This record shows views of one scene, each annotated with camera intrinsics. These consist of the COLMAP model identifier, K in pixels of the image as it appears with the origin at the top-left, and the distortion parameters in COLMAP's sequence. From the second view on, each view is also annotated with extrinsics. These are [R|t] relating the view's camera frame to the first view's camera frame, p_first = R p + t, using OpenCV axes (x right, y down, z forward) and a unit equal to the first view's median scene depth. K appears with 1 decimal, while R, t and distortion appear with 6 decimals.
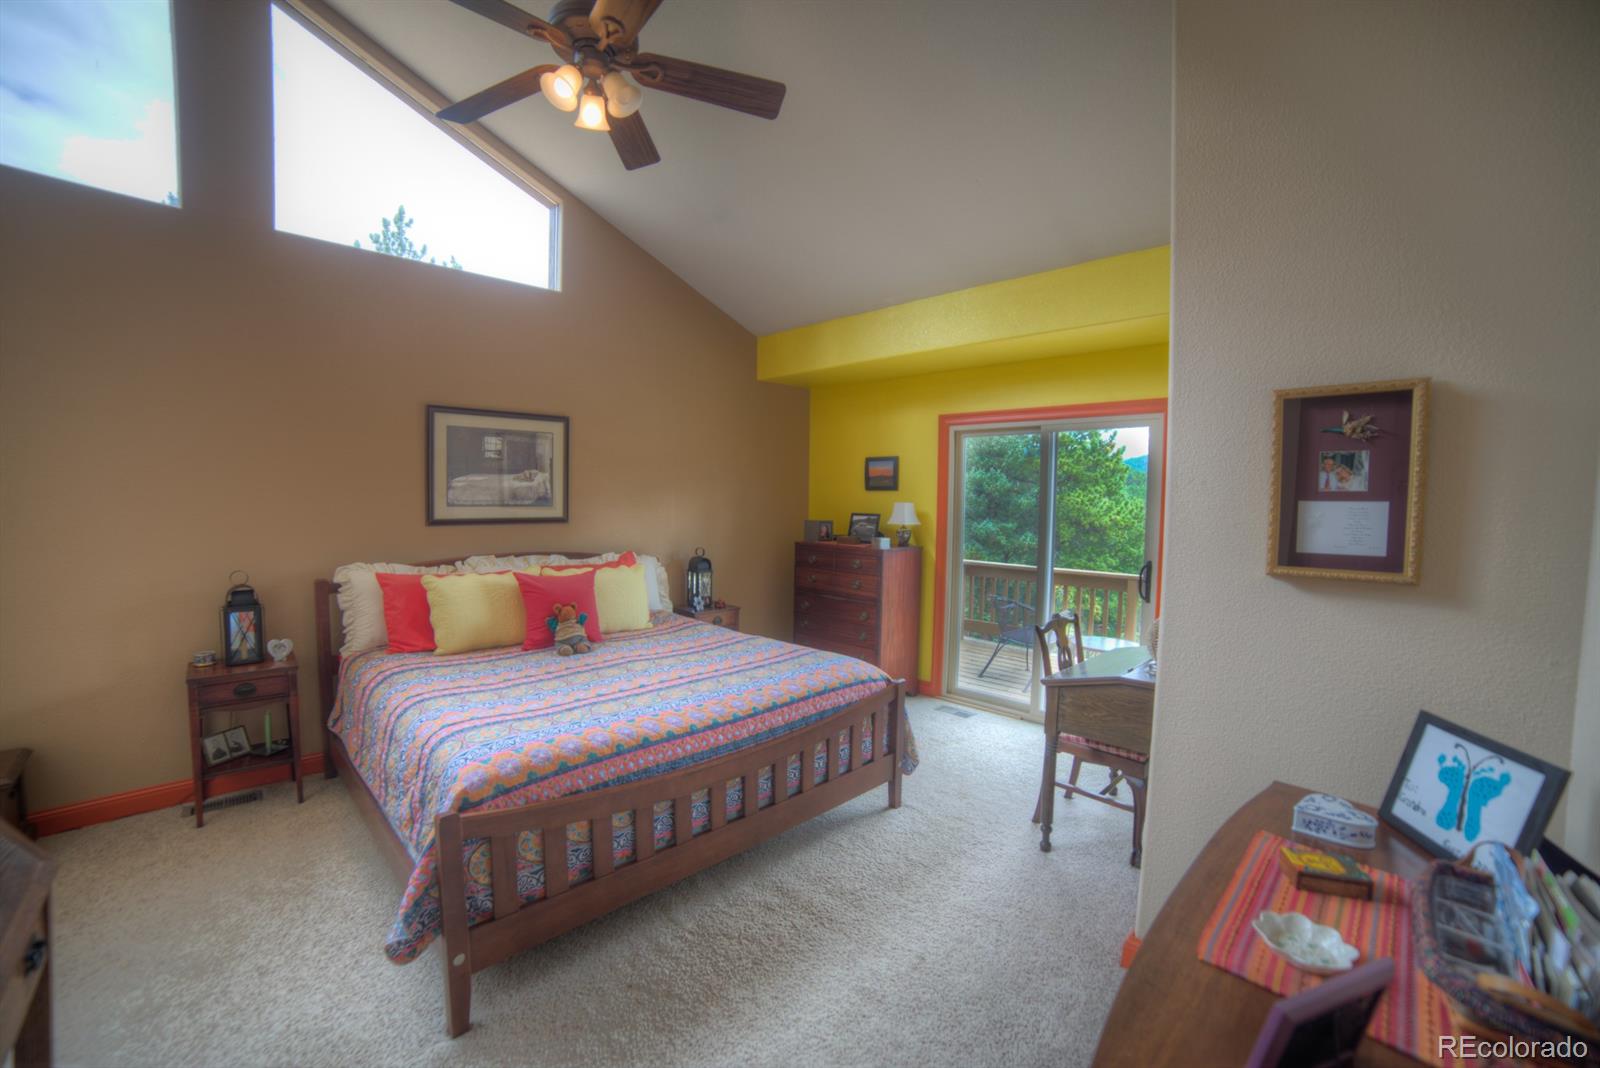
lens RADIAL K [[650.8, 0, 795.2], [0, 650.8, 536.4], [0, 0, 1]] dist [-0.104303, 0.033057]
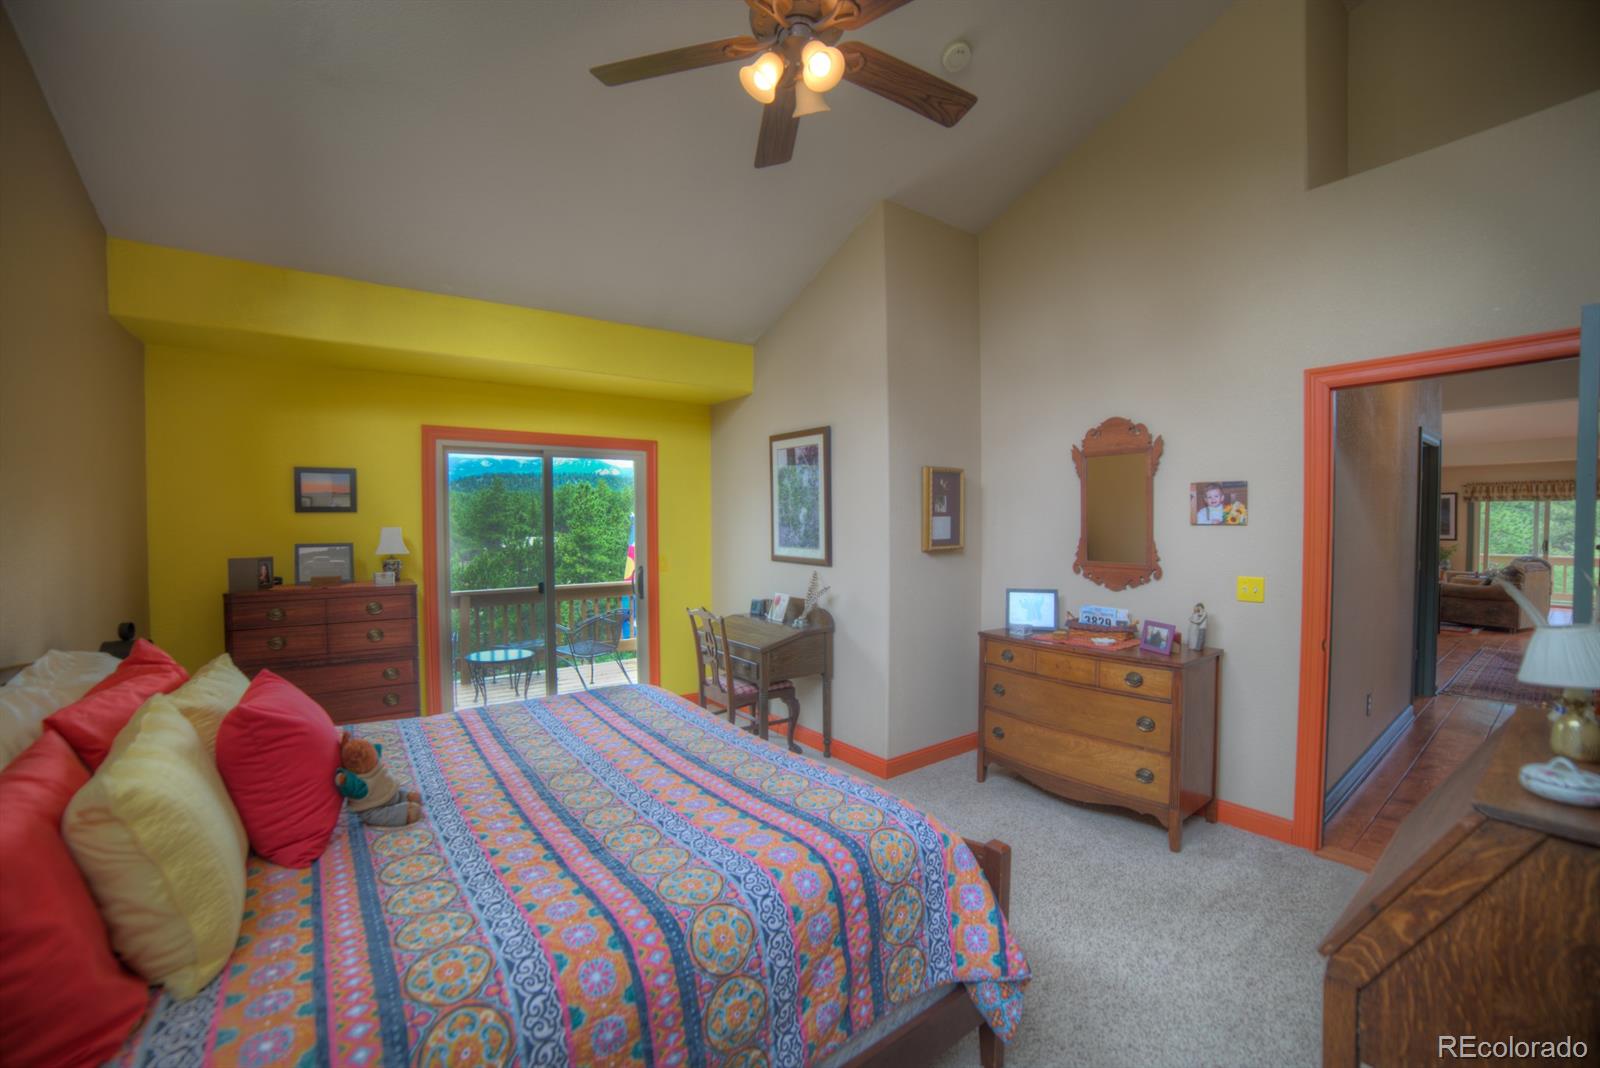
lens RADIAL K [[650.8, 0, 795.2], [0, 650.8, 536.4], [0, 0, 1]] dist [-0.104303, 0.033057]
pose [[0.155430, -0.033641, 0.987274, -0.513265], [0.067737, 0.997431, 0.023323, -0.024637], [-0.985522, 0.063250, 0.157309, 0.373240]]
